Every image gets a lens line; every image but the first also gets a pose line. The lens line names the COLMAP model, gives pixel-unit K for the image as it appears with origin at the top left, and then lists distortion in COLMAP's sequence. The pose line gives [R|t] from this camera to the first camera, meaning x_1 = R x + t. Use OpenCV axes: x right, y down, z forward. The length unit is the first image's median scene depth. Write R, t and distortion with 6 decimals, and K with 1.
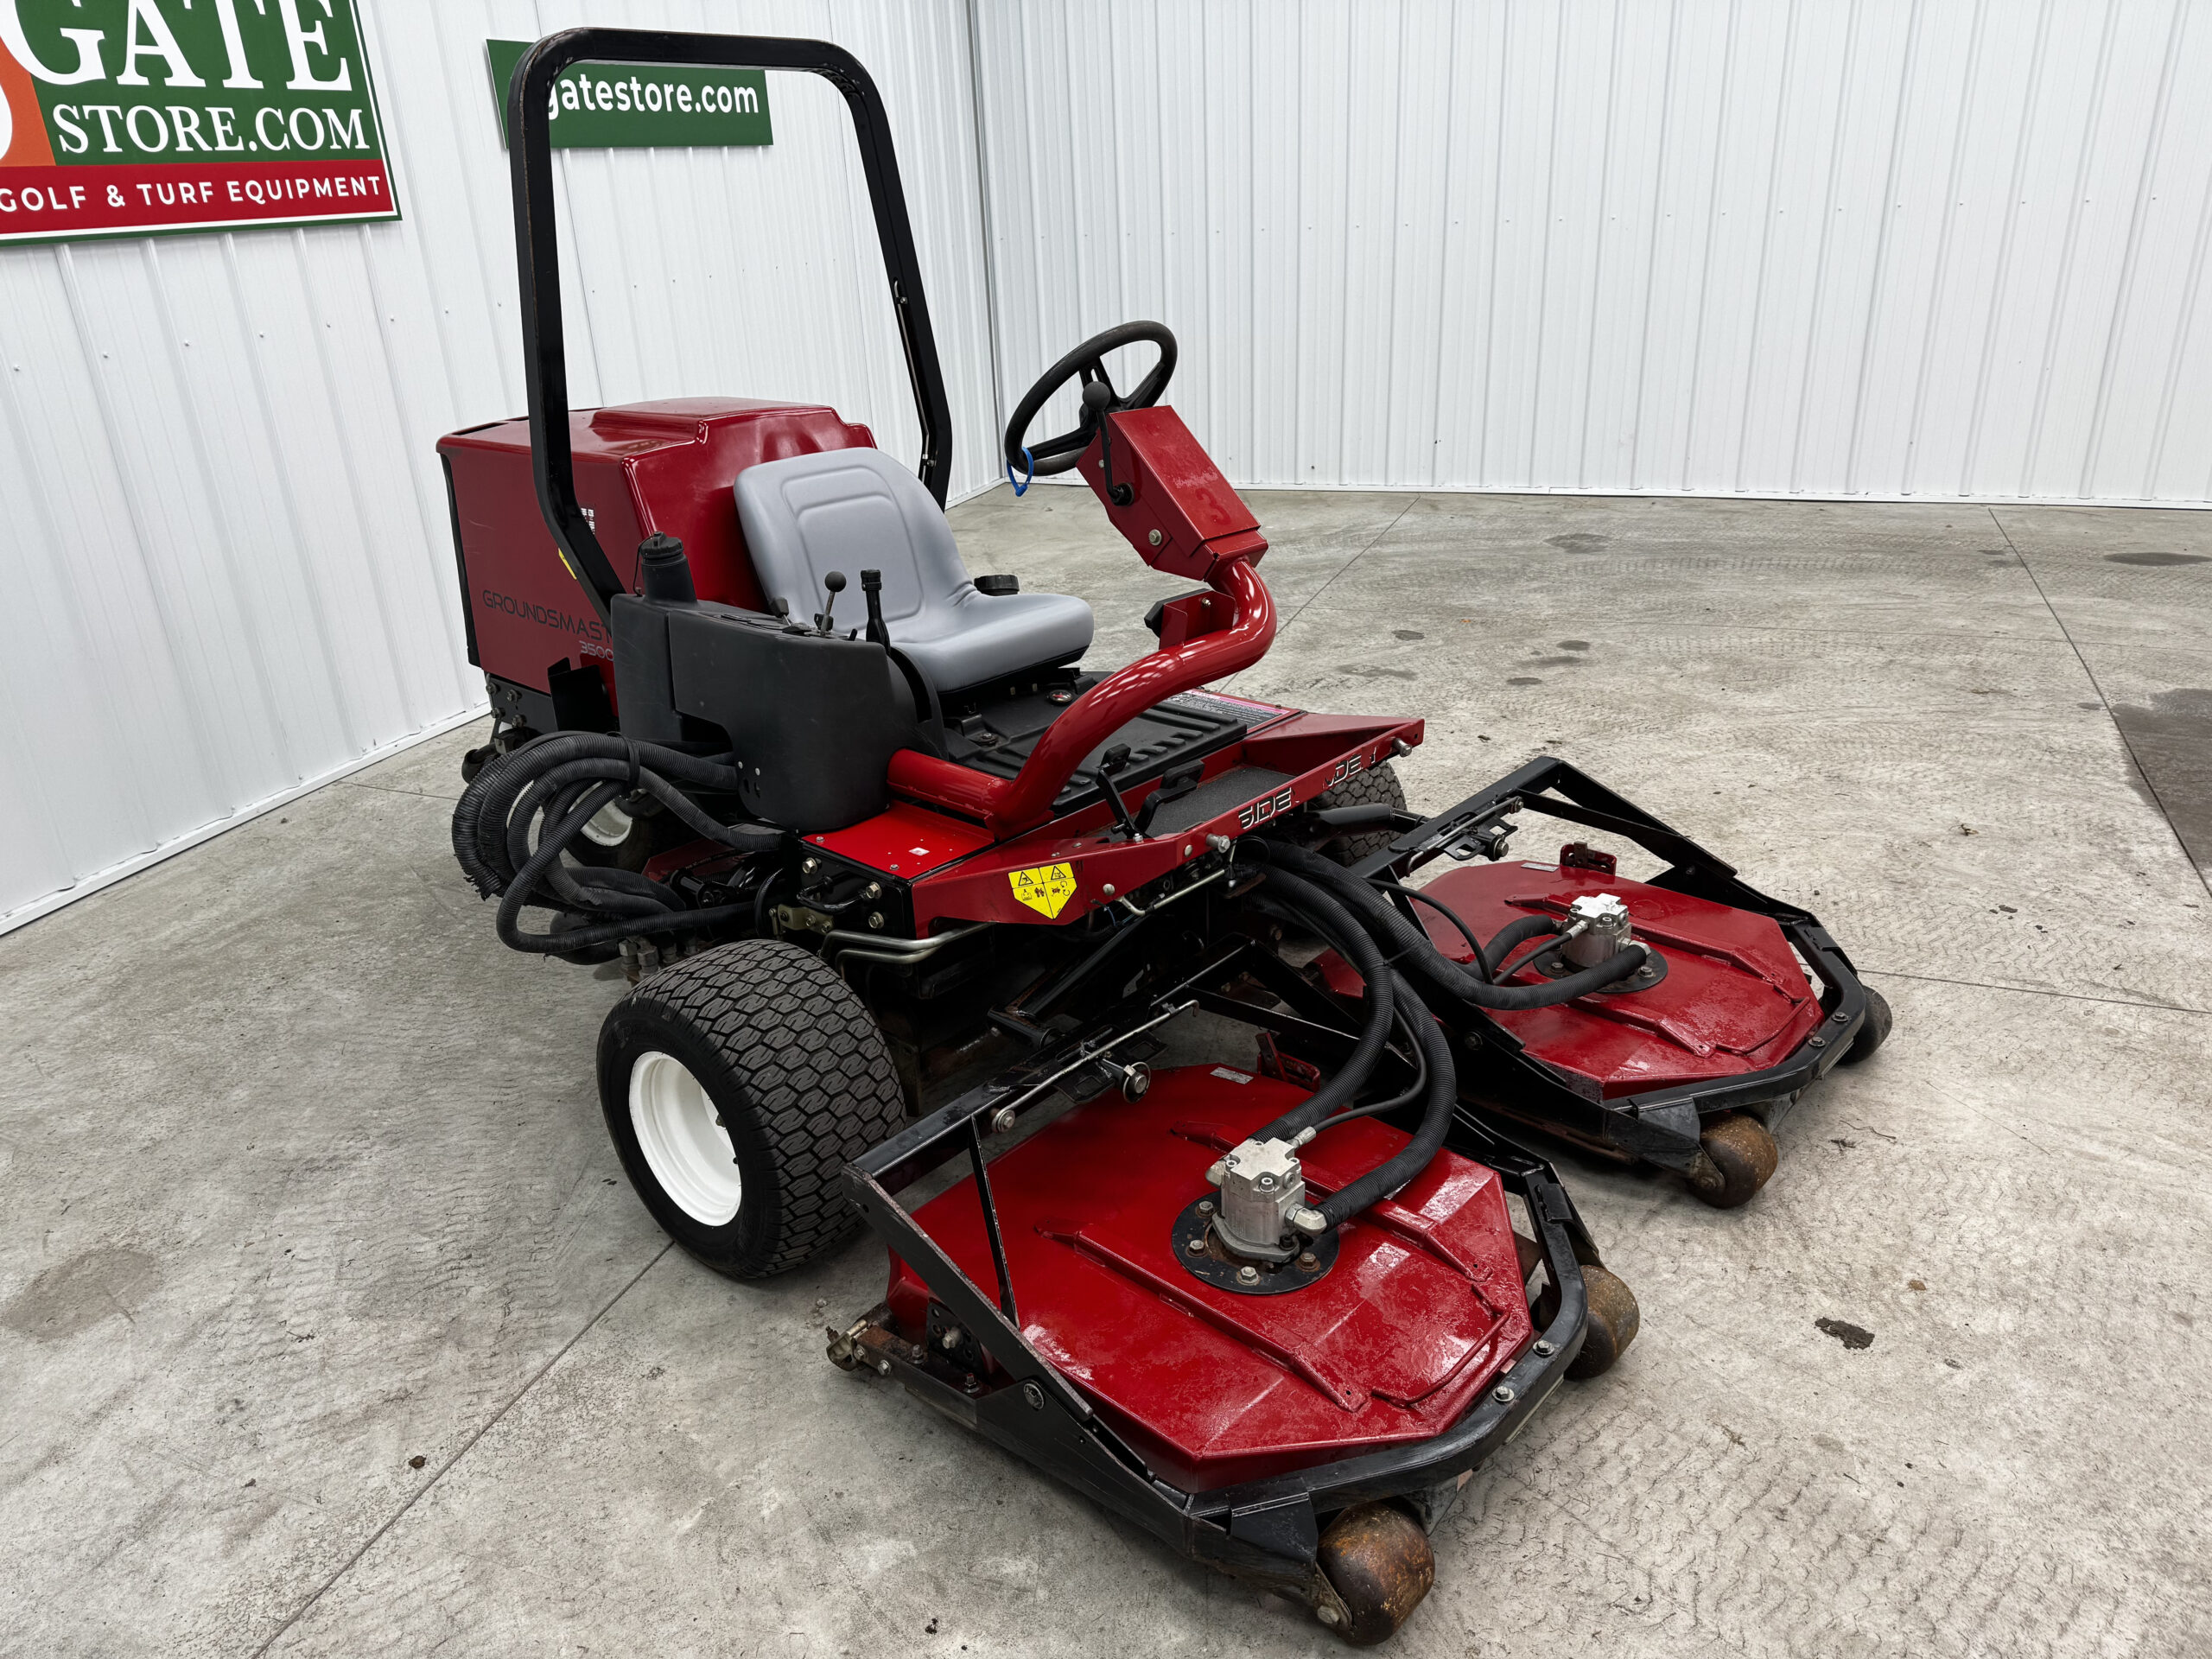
lens RADIAL K [[1579.4, 0, 1106.0], [0, 1579.4, 829.5], [0, 0, 1]] dist [0.051668, -0.059435]
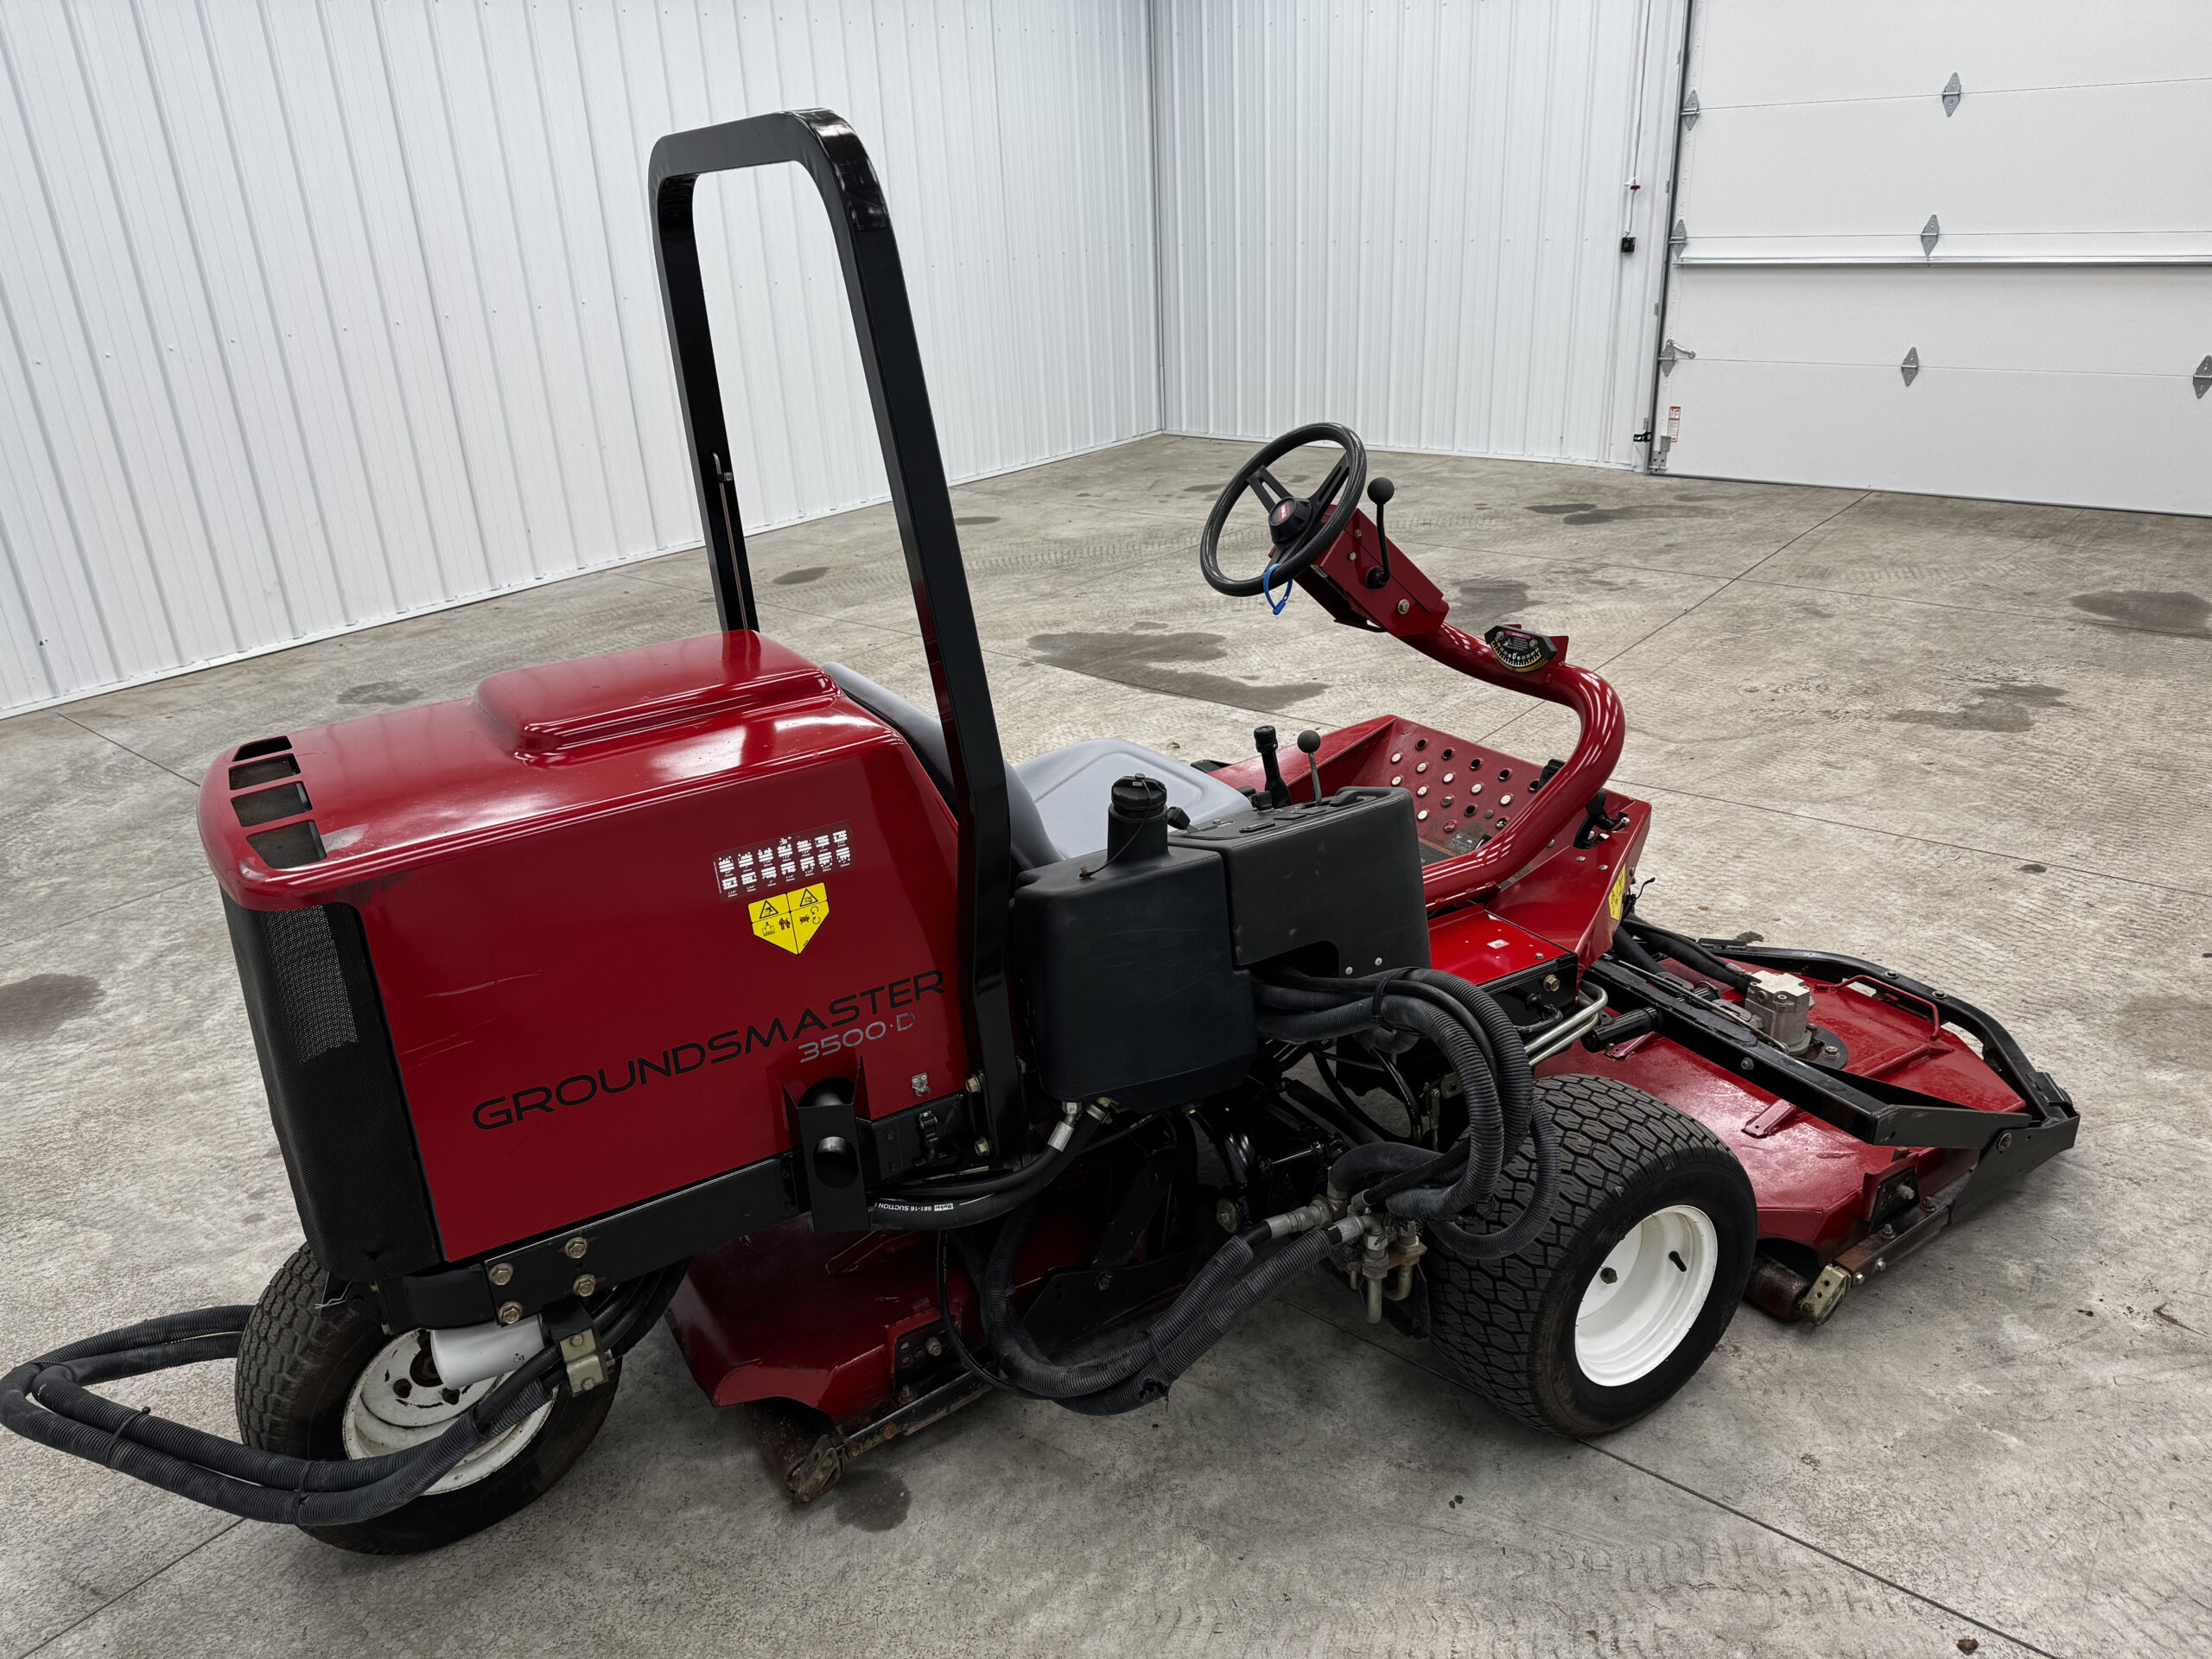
lens RADIAL K [[1555.5, 0, 1189.0], [0, 1555.5, 809.4], [0, 0, 1]] dist [0.022408, -0.006974]
pose [[0.291156, -0.336913, 0.895387, -0.598903], [0.394888, 0.894807, 0.208288, -0.201071], [-0.871374, 0.292933, 0.393571, 0.438783]]
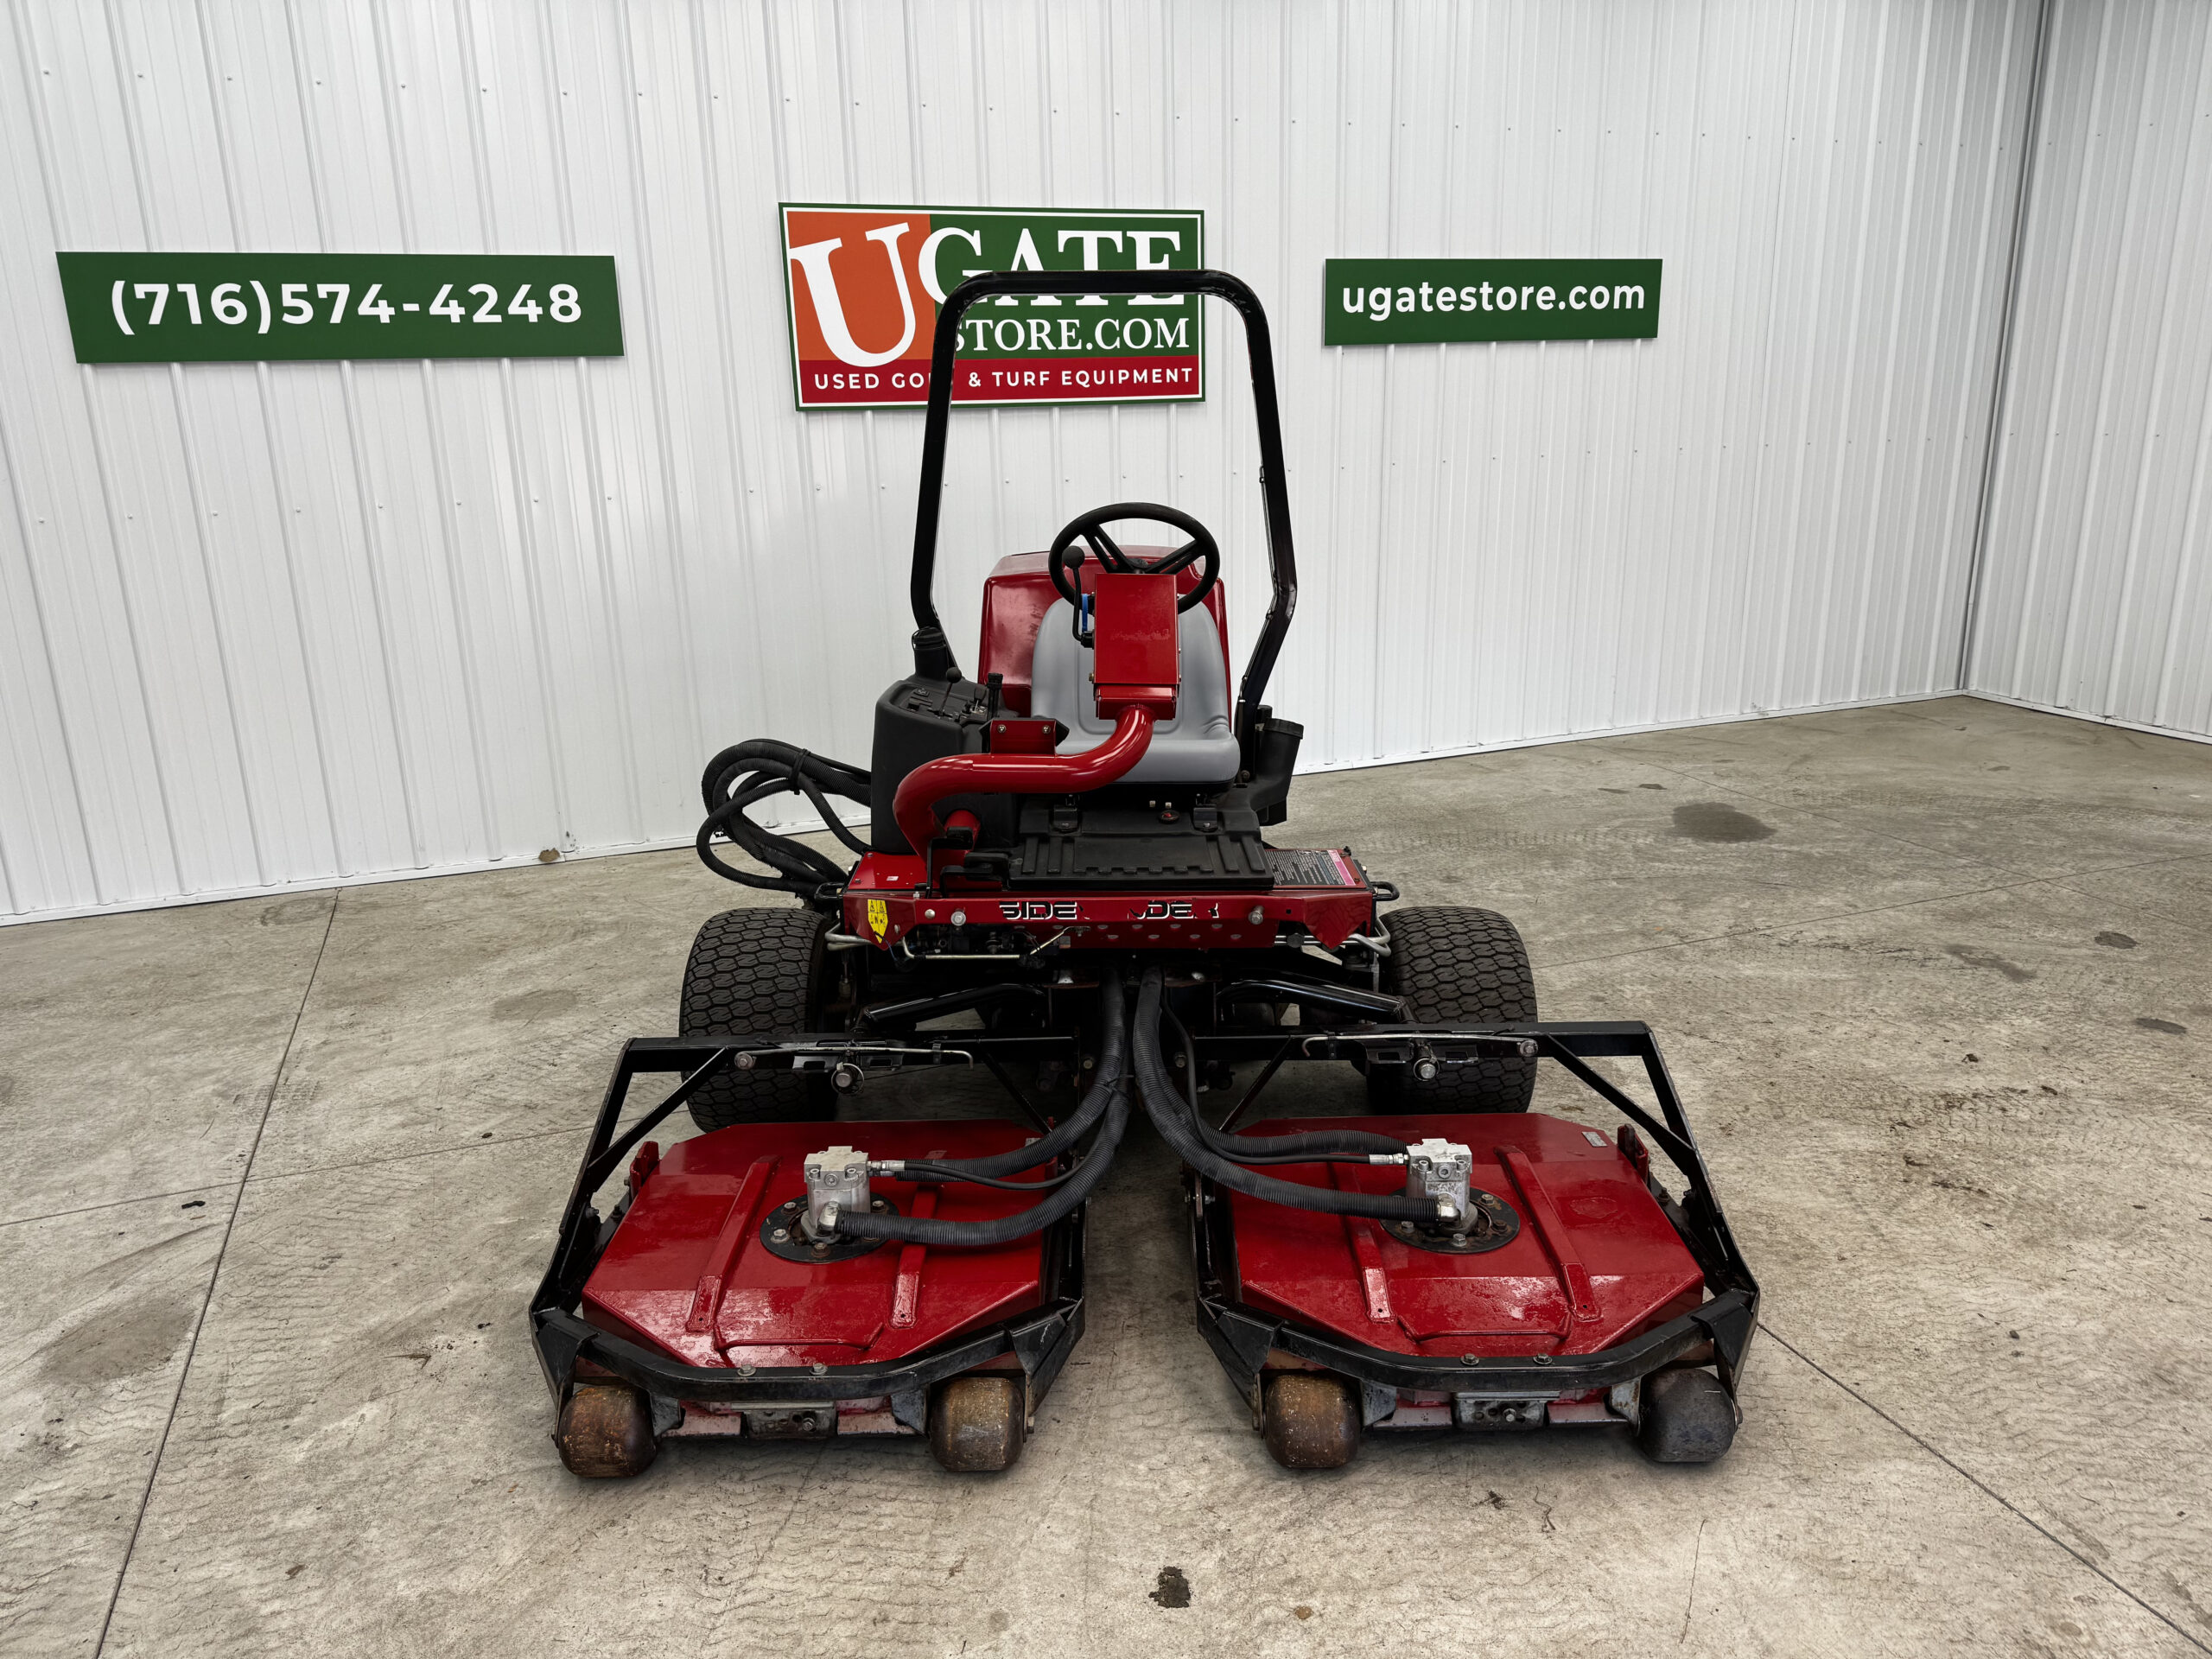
lens RADIAL K [[1524.7, 0, 1112.2], [0, 1524.7, 889.1], [0, 0, 1]] dist [0.049512, -0.063367]
pose [[0.663928, 0.255114, -0.702934, 0.520775], [-0.290726, 0.954118, 0.071682, -0.074641], [0.688969, 0.156769, 0.707634, 0.136132]]
